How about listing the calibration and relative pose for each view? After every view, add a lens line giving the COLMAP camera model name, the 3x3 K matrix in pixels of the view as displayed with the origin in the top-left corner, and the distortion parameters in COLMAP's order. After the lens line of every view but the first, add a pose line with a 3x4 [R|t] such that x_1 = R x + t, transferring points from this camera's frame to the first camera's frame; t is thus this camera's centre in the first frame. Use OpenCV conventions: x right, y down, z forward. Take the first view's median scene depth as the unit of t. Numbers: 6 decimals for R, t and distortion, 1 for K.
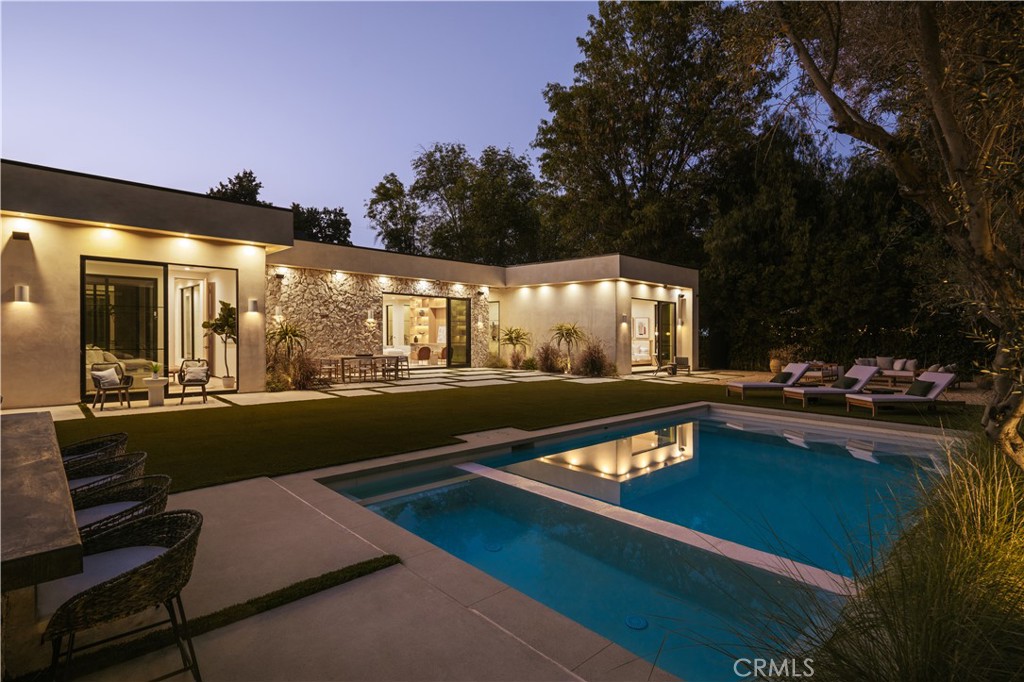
lens RADIAL K [[501.6, 0, 512.0], [0, 501.6, 341.0], [0, 0, 1]] dist [0.001732, -0.000369]
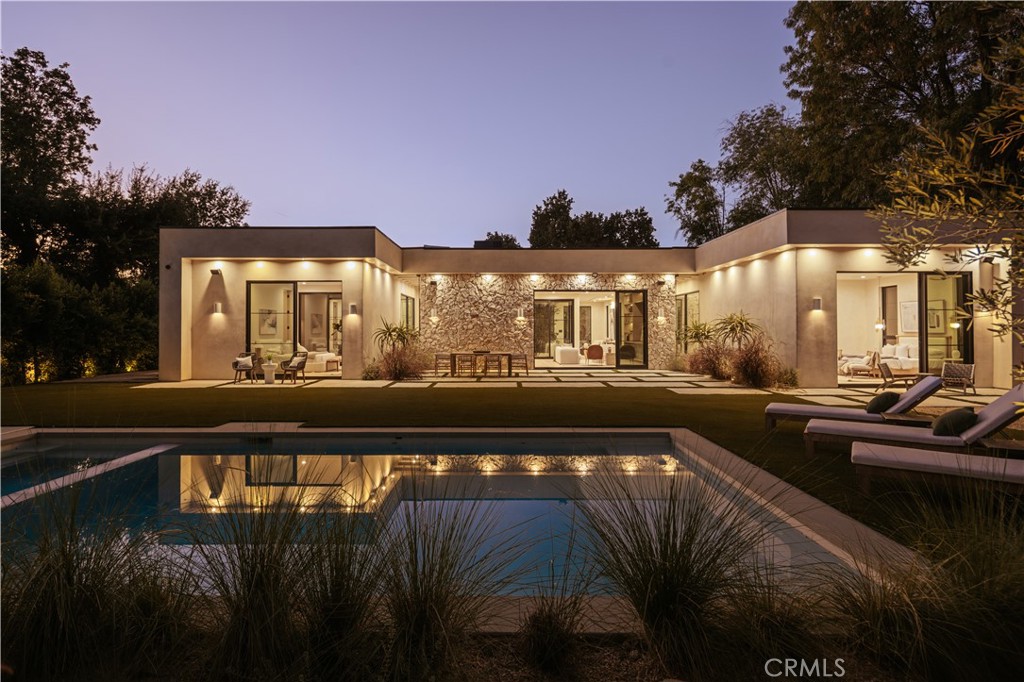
lens RADIAL K [[501.6, 0, 512.0], [0, 501.6, 341.0], [0, 0, 1]] dist [0.001732, -0.000369]
pose [[0.724850, -0.000665, -0.688906, 0.371675], [-0.000527, 0.999999, -0.001519, 0.005776], [0.688906, 0.001464, 0.724849, 0.224408]]
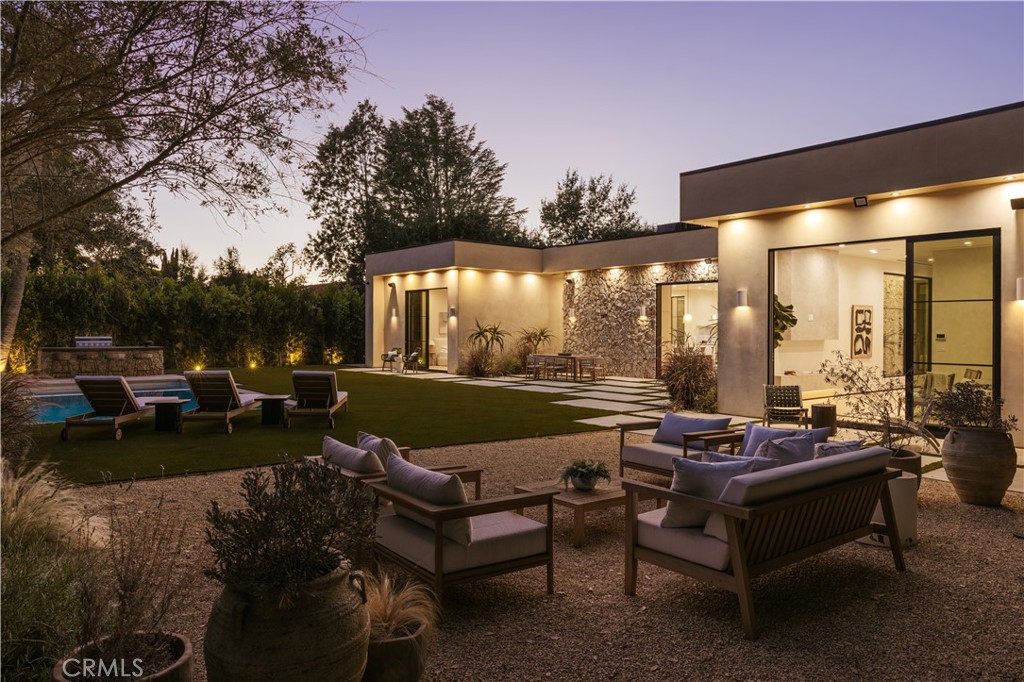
lens RADIAL K [[710.4, 0, 512.0], [0, 710.4, 341.0], [0, 0, 1]] dist [-0.002246, 0.000753]
pose [[-0.090126, 0.001569, -0.995929, 0.868561], [-0.024913, 0.999682, 0.003830, -0.000710], [0.995619, 0.025157, -0.090059, 0.805406]]
